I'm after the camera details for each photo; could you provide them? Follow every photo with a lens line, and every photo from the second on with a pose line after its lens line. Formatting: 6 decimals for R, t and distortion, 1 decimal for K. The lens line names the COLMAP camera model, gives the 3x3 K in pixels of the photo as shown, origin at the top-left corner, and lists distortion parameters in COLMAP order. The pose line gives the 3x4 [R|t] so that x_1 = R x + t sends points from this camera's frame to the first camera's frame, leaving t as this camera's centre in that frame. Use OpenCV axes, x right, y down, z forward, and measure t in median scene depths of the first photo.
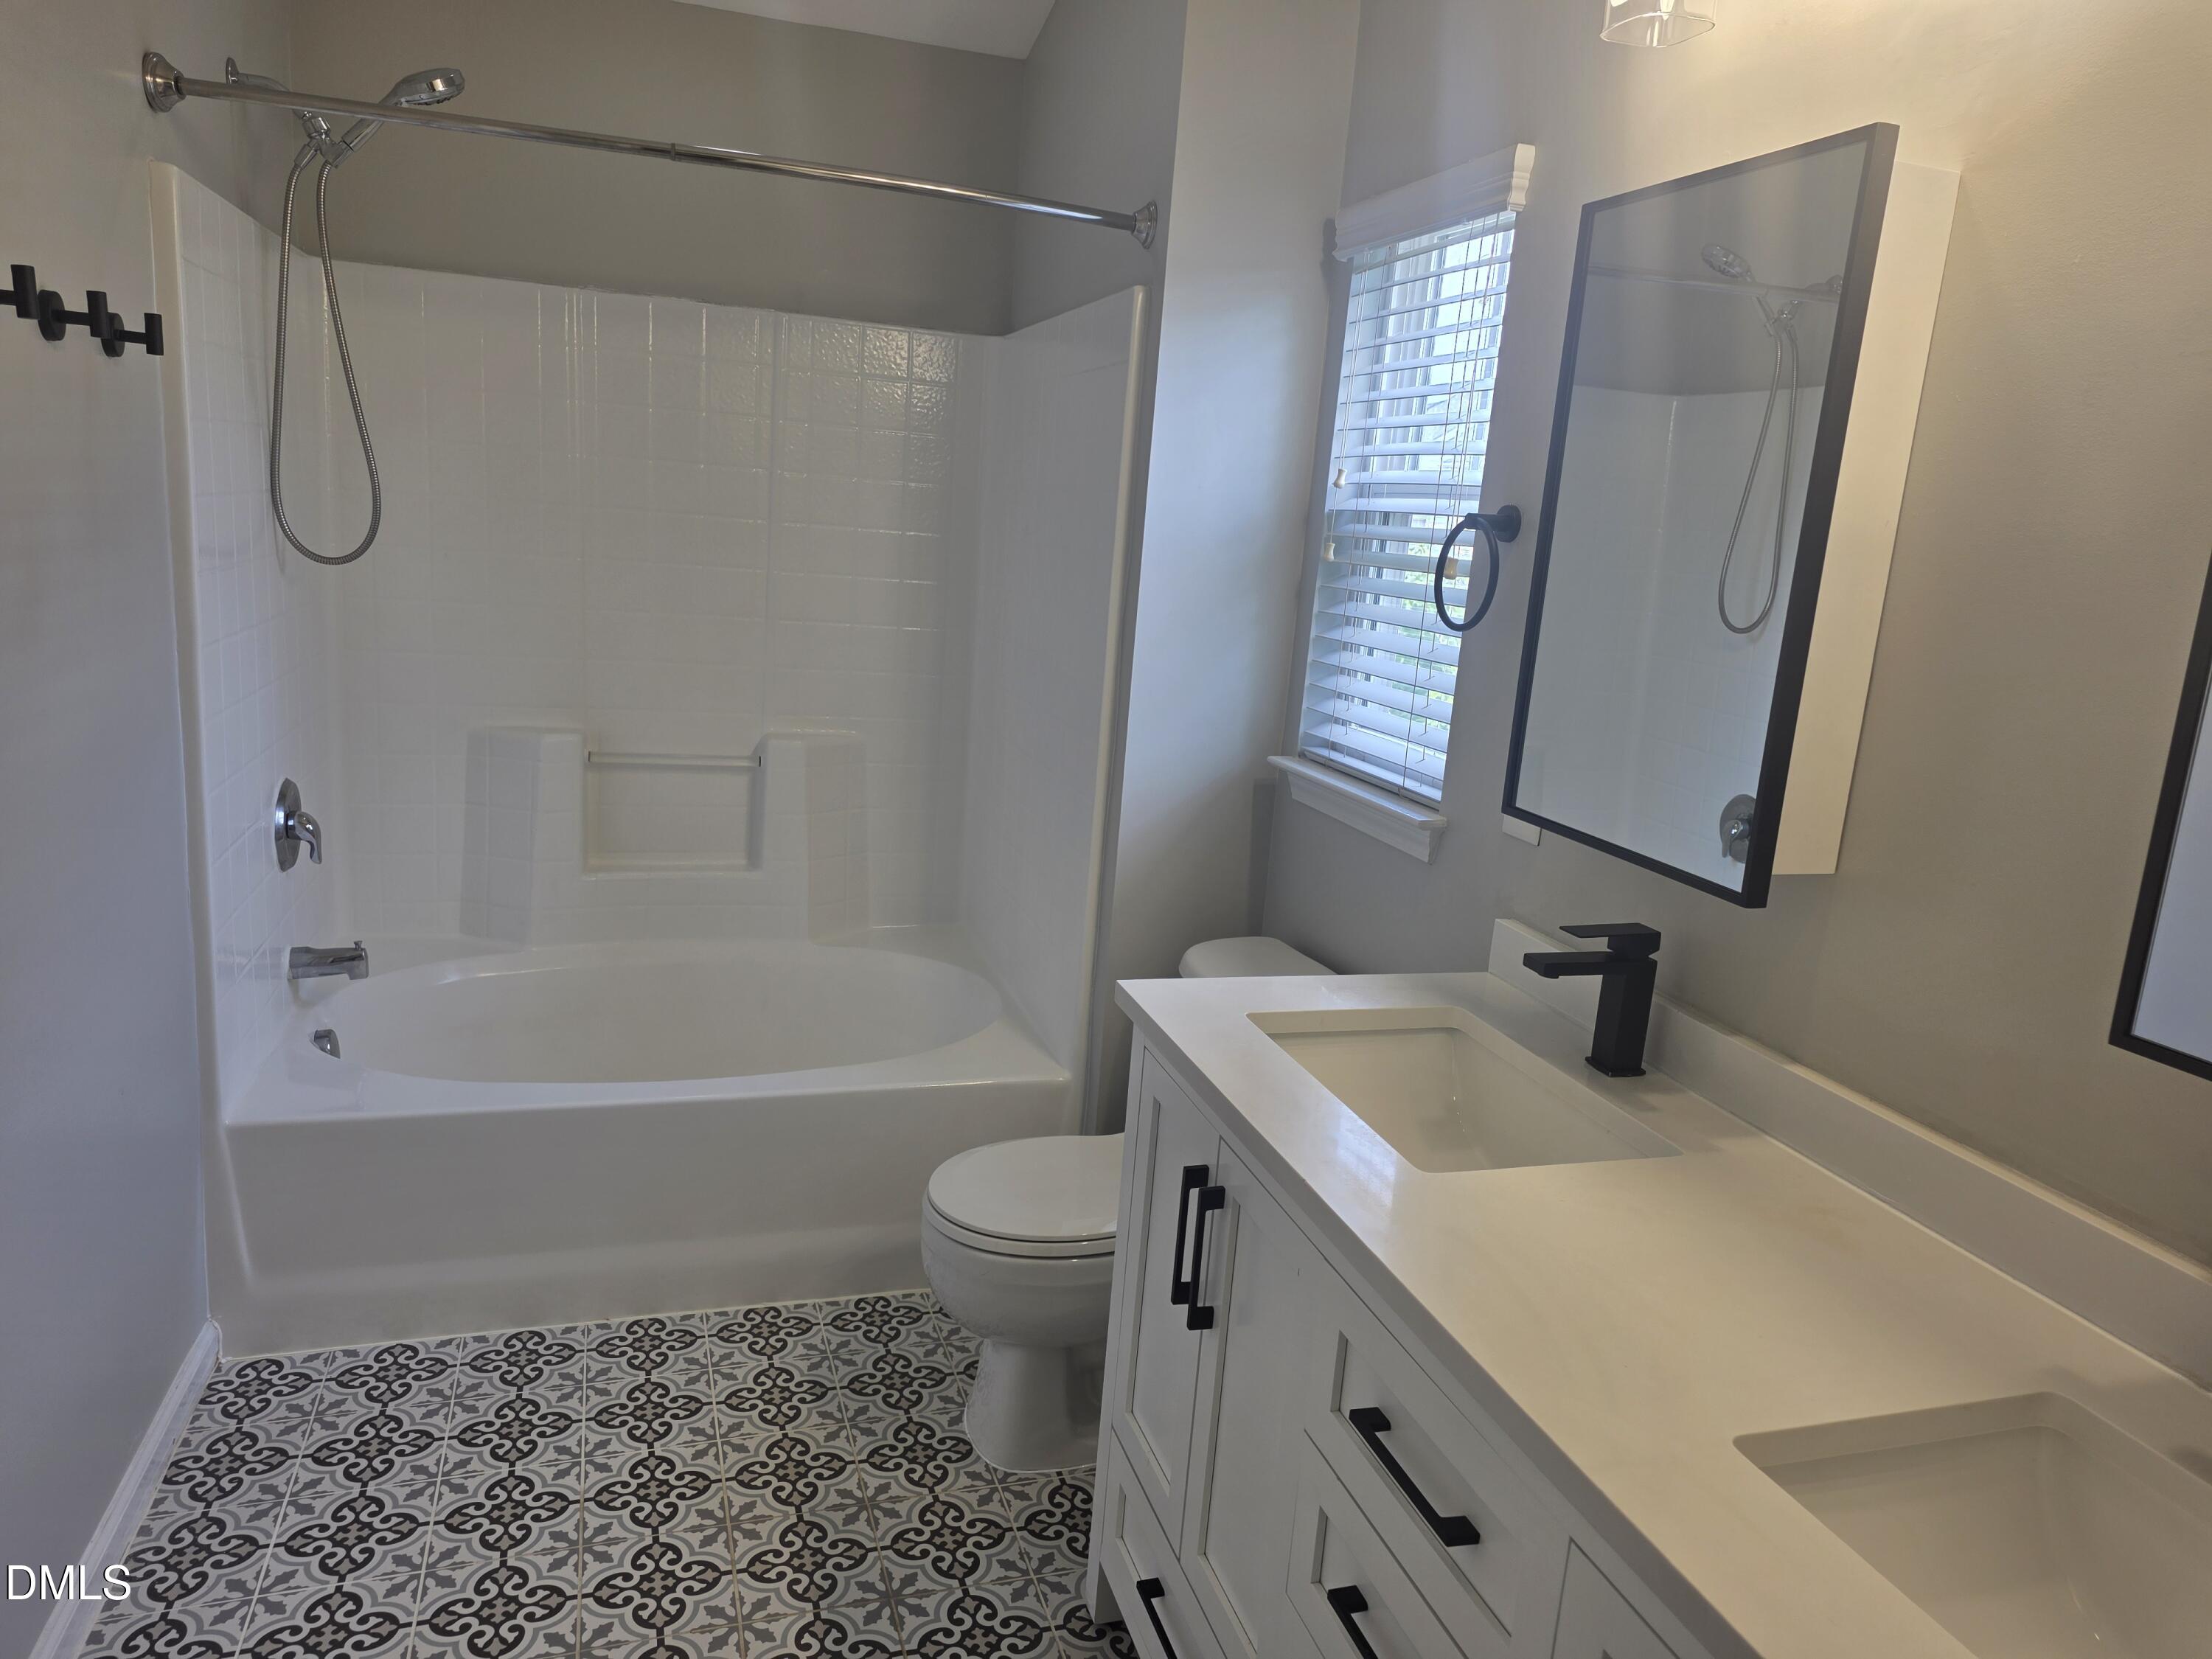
lens RADIAL K [[1483.2, 0, 1106.0], [0, 1483.2, 829.5], [0, 0, 1]] dist [0.058033, -0.049629]
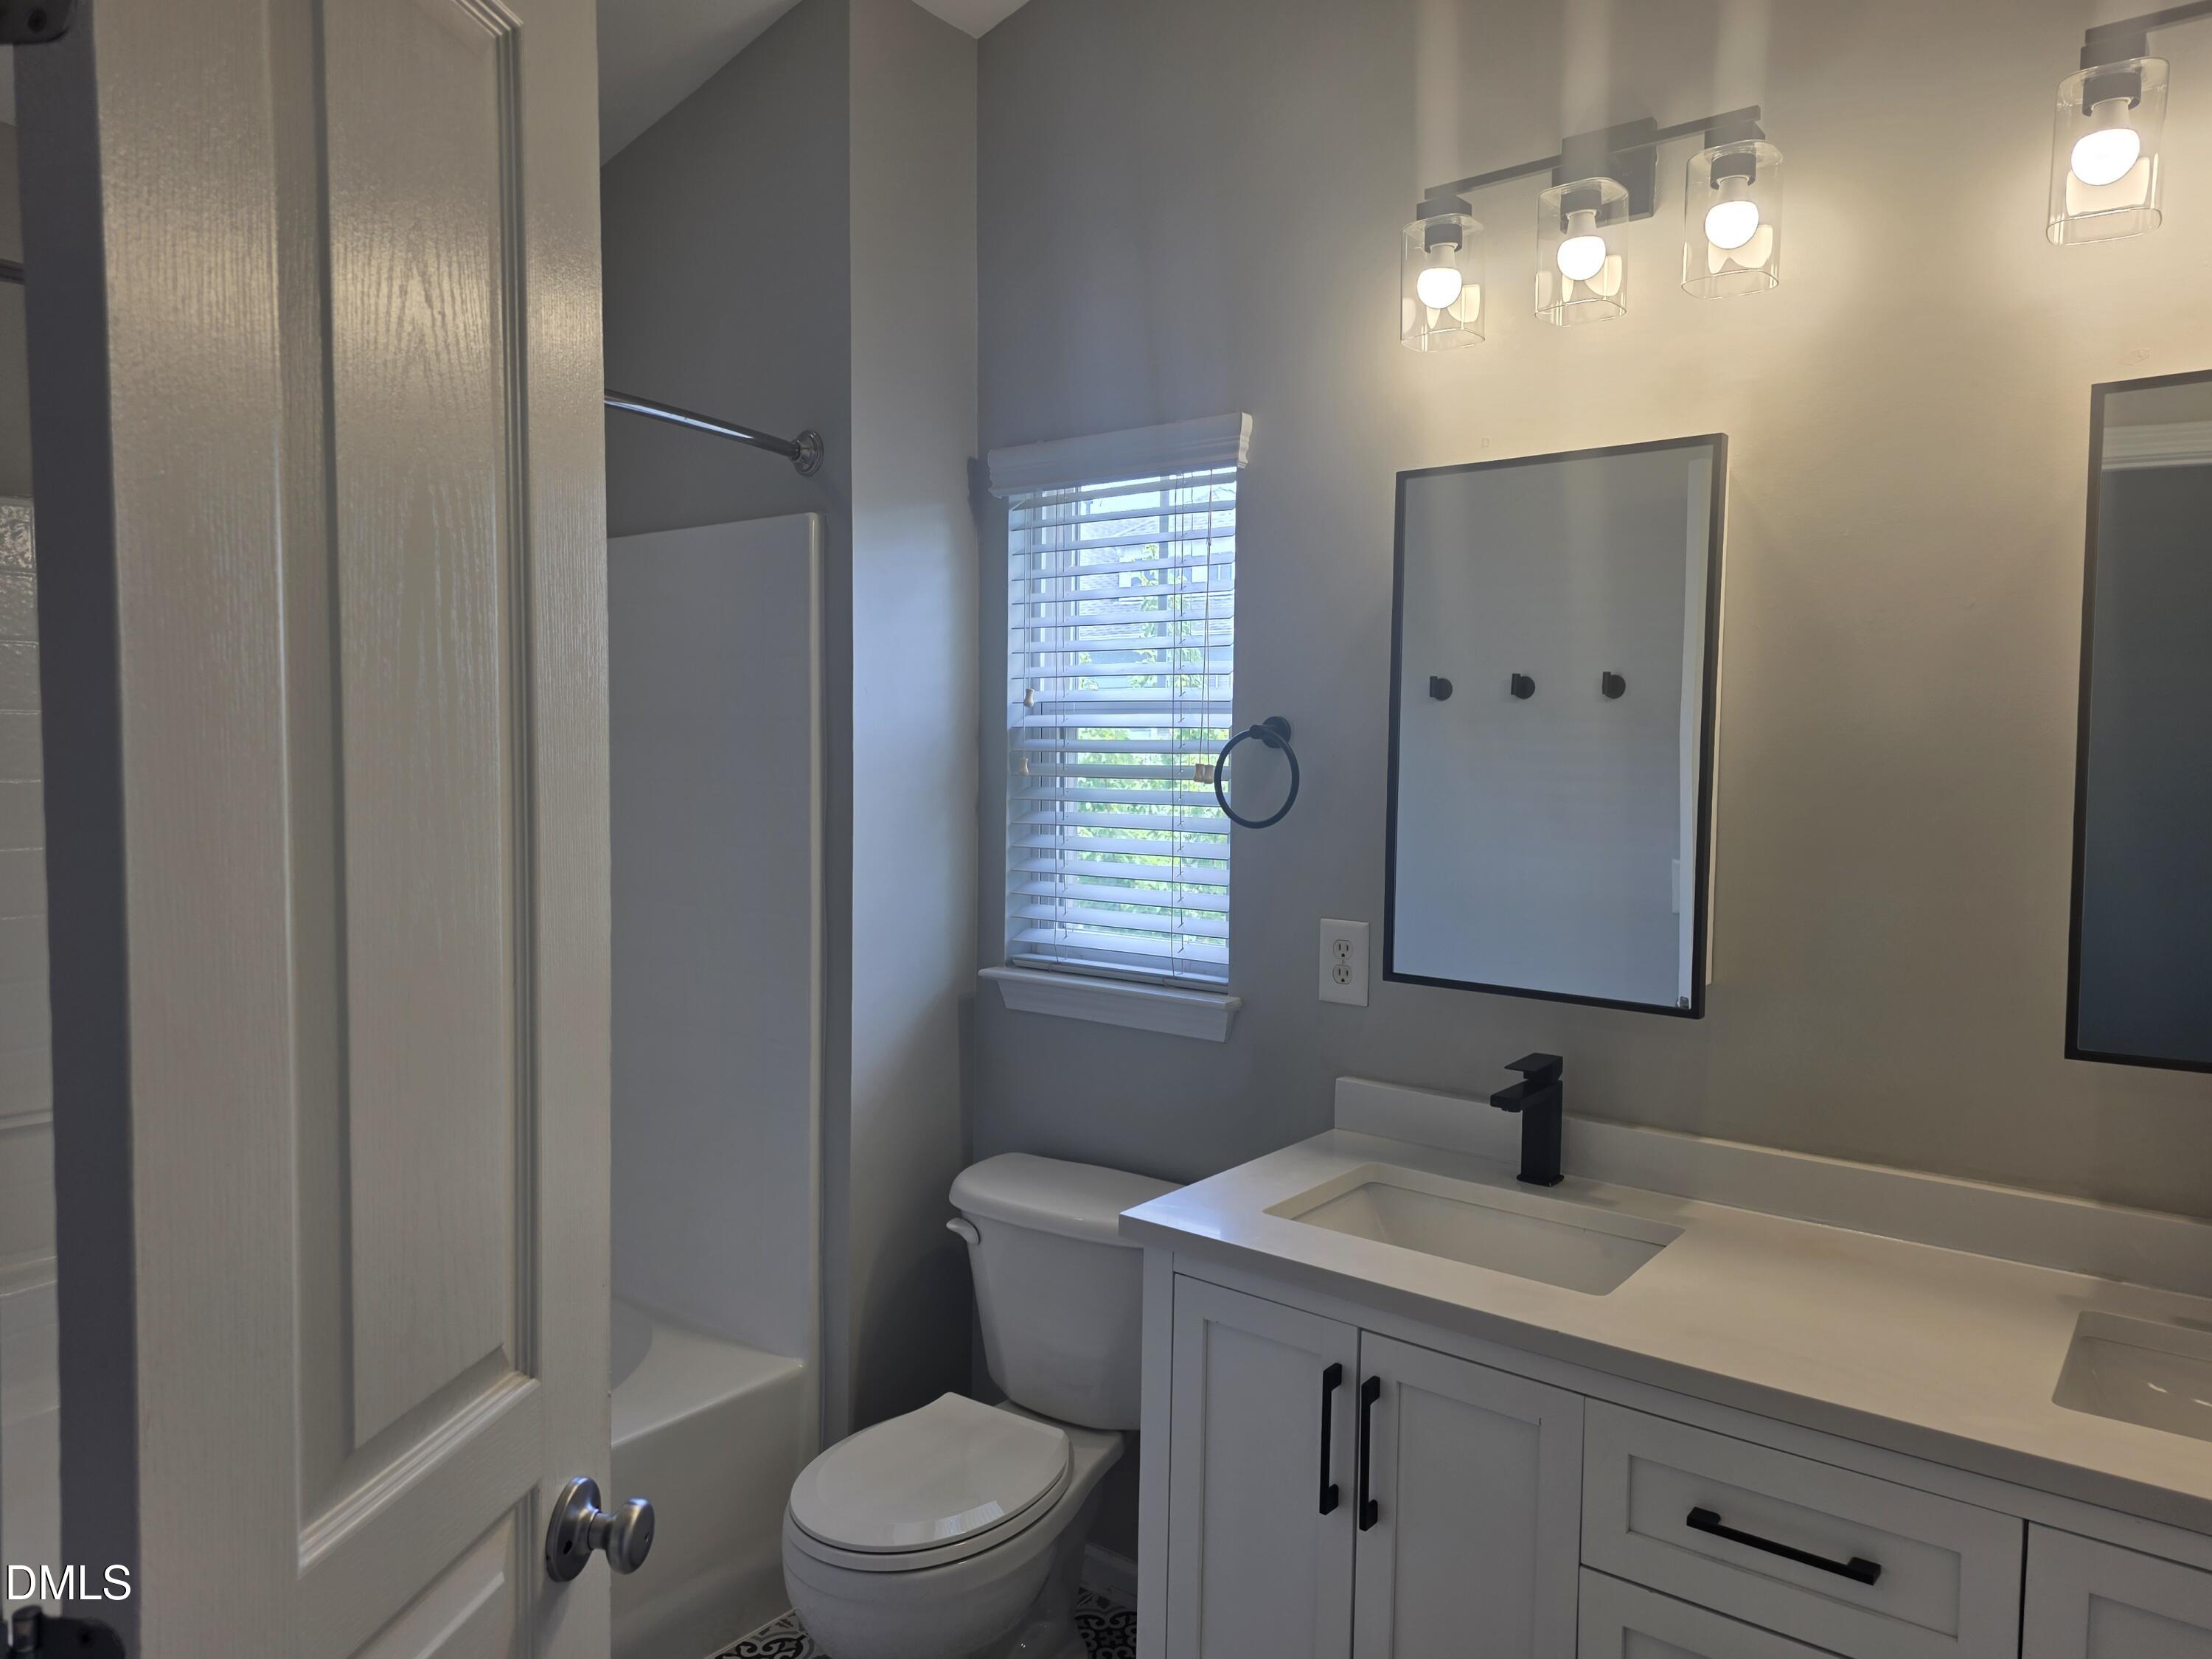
lens RADIAL K [[1457.5, 0, 1102.5], [0, 1457.5, 868.9], [0, 0, 1]] dist [0.055504, -0.077625]
pose [[0.817595, -0.101684, 0.566745, -0.434495], [0.161216, 0.985341, -0.055784, -0.055215], [-0.552765, 0.136977, 0.822003, 0.154334]]
